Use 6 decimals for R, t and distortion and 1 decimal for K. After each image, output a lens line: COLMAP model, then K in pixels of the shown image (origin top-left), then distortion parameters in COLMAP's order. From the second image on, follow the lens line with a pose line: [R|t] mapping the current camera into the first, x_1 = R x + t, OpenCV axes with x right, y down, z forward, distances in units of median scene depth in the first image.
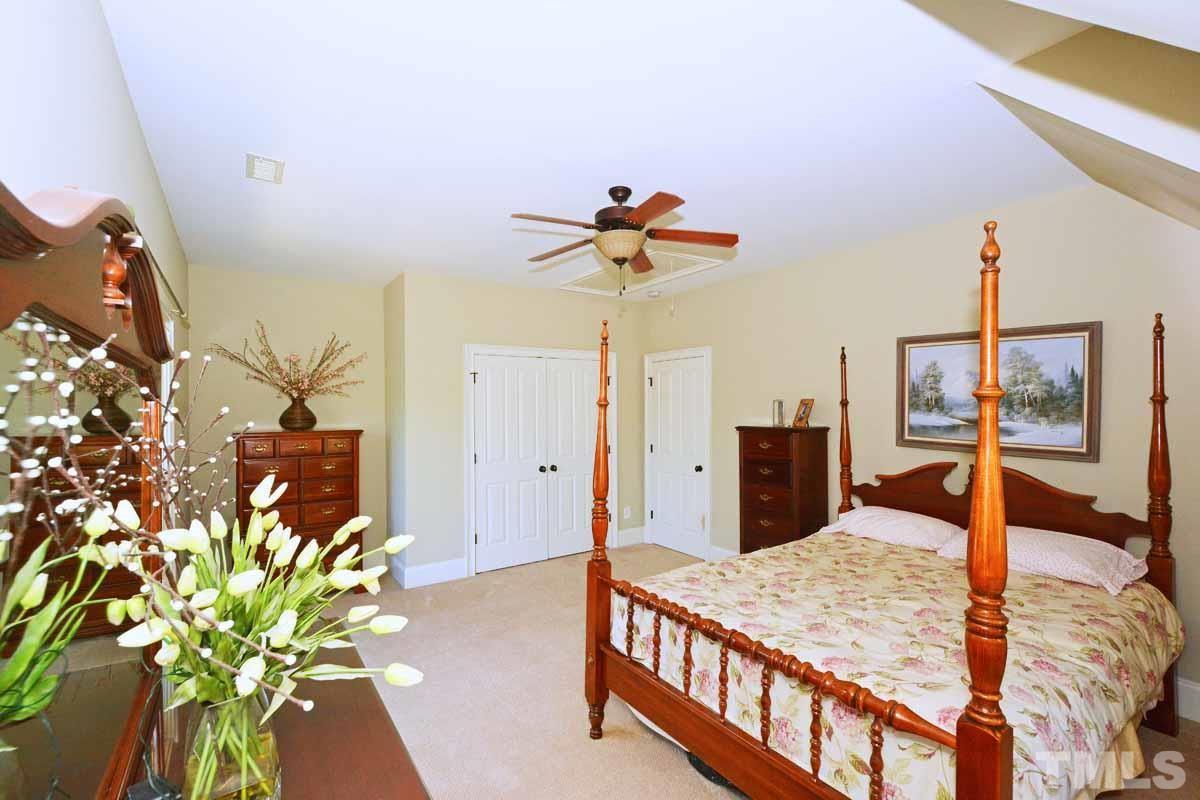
lens RADIAL K [[527.1, 0, 599.4], [0, 527.1, 402.5], [0, 0, 1]] dist [0.001375, 0.000116]
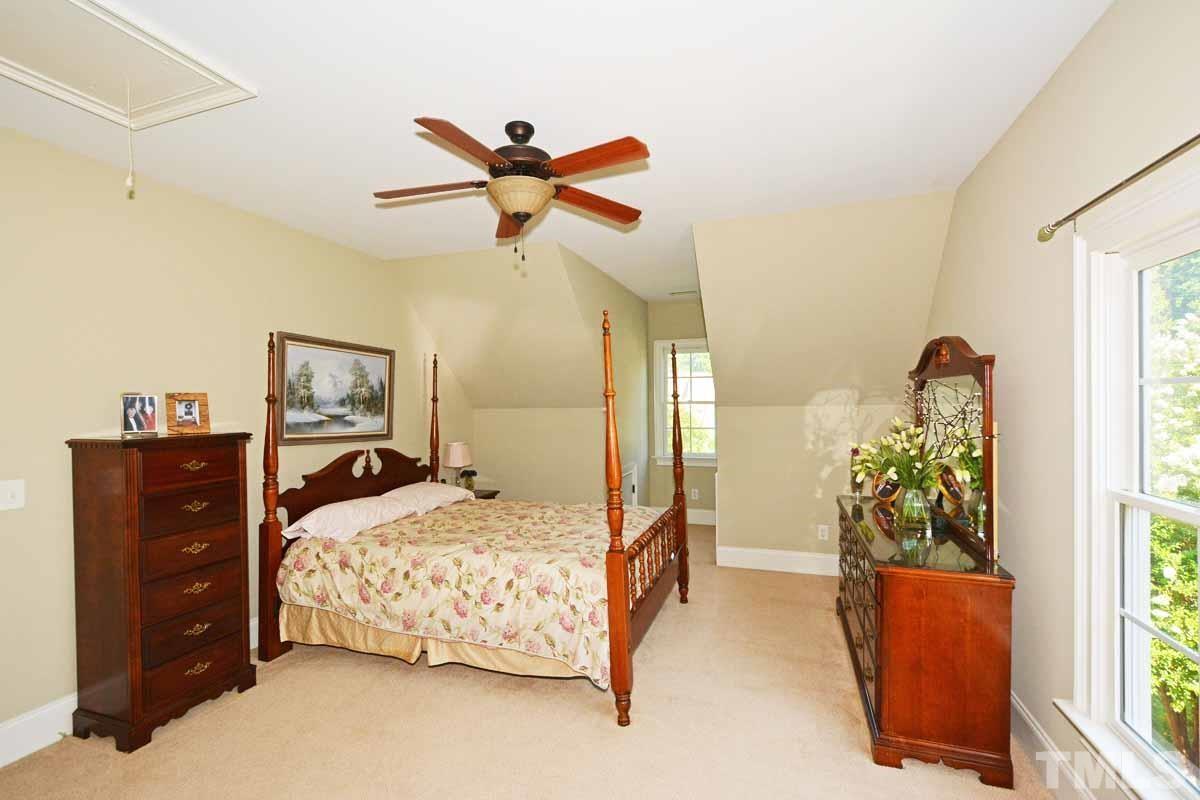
lens RADIAL K [[527.1, 0, 598.8], [0, 527.1, 407.5], [0, 0, 1]] dist [0.001375, 0.000116]
pose [[-0.585130, 0.004036, 0.810929, -0.617100], [0.006710, 0.999977, -0.000134, 0.020113], [-0.810912, 0.005363, -0.585144, 1.249451]]
